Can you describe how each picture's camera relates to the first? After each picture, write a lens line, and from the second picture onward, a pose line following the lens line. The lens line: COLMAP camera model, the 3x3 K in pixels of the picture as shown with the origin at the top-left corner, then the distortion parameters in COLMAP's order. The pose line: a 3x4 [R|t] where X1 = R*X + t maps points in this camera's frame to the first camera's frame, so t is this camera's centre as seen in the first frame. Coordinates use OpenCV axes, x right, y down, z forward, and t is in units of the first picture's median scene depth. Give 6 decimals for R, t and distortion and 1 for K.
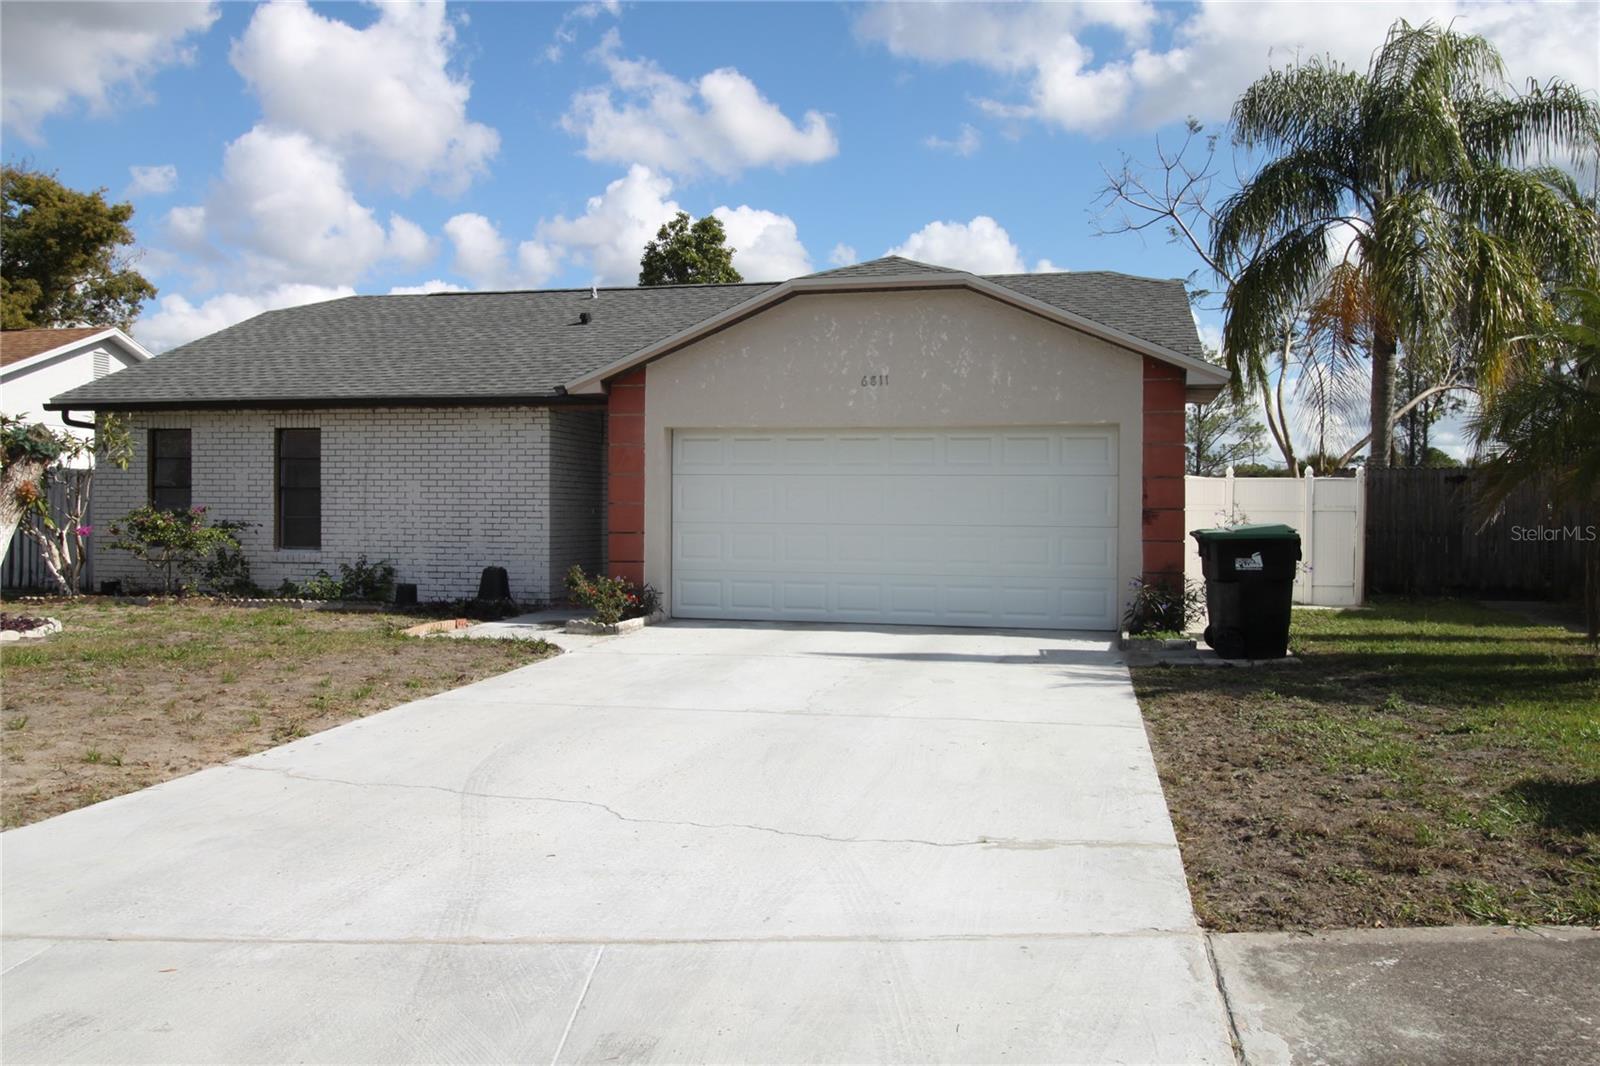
lens RADIAL K [[1268.5, 0, 802.5], [0, 1268.5, 513.3], [0, 0, 1]] dist [0.015411, 0.002143]
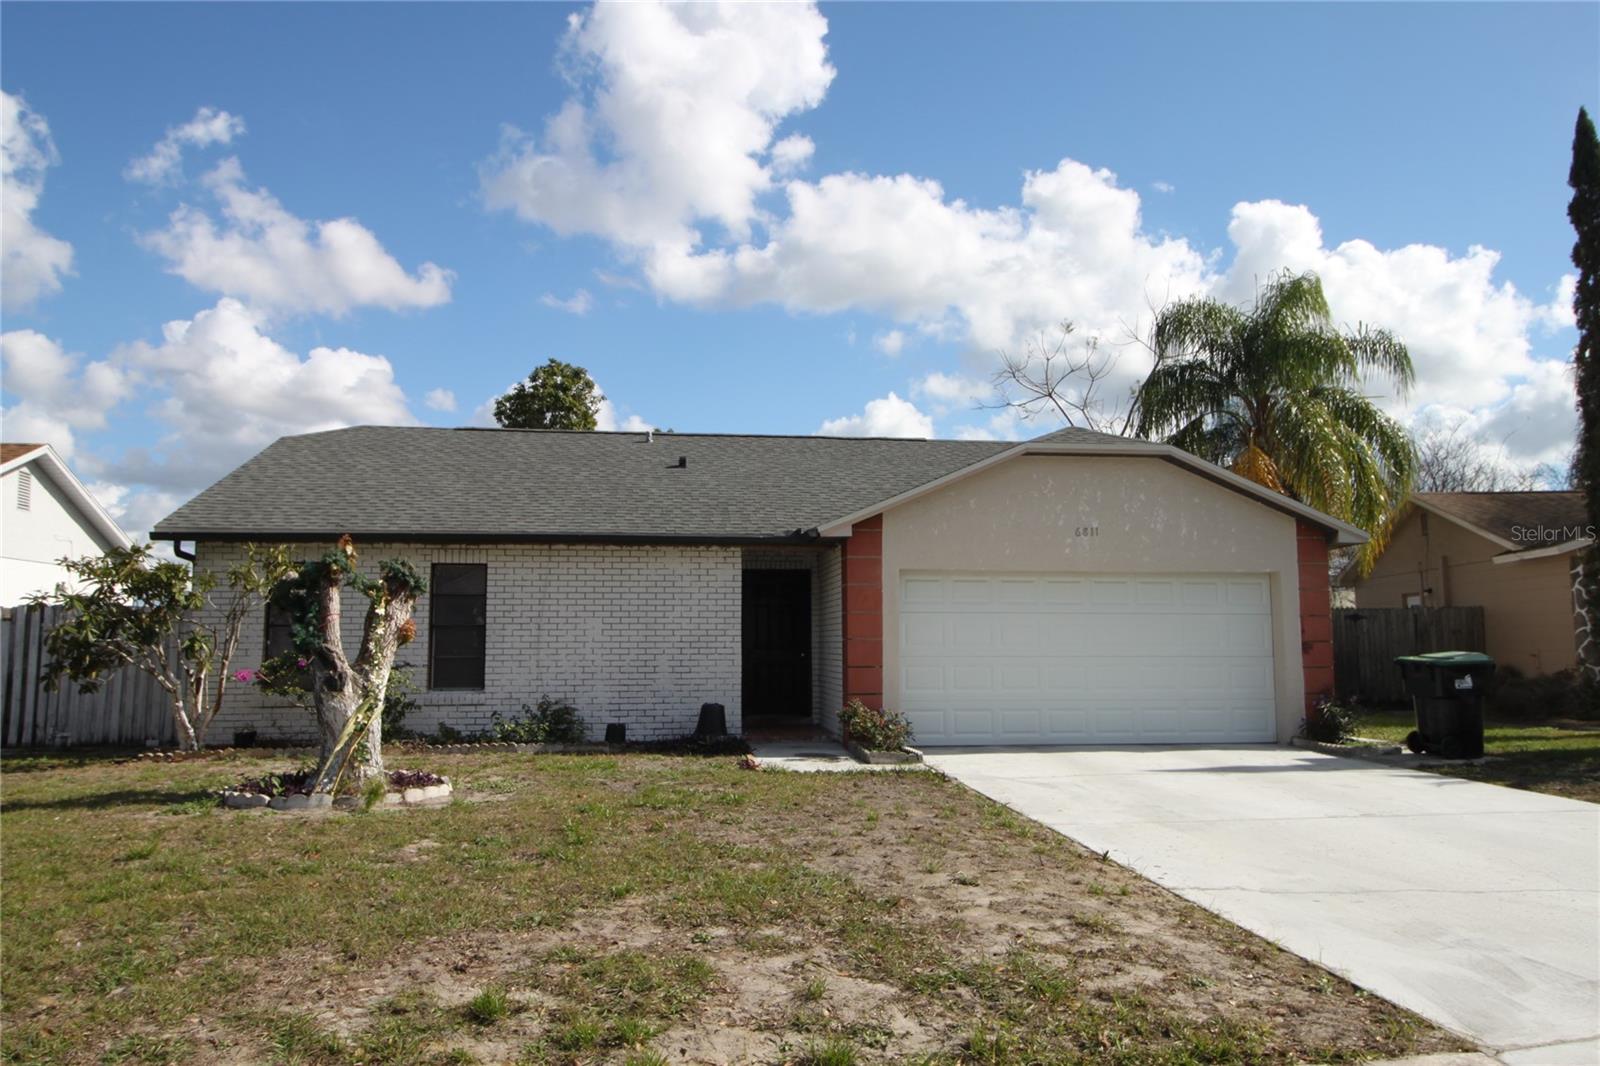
lens RADIAL K [[1182.0, 0, 800.0], [0, 1182.0, 533.0], [0, 0, 1]] dist [0.024213, -0.001952]
pose [[0.932659, 0.025873, 0.359830, -0.489524], [0.009100, 0.995420, -0.095160, -0.002421], [-0.360644, 0.092027, 0.928153, 0.076307]]
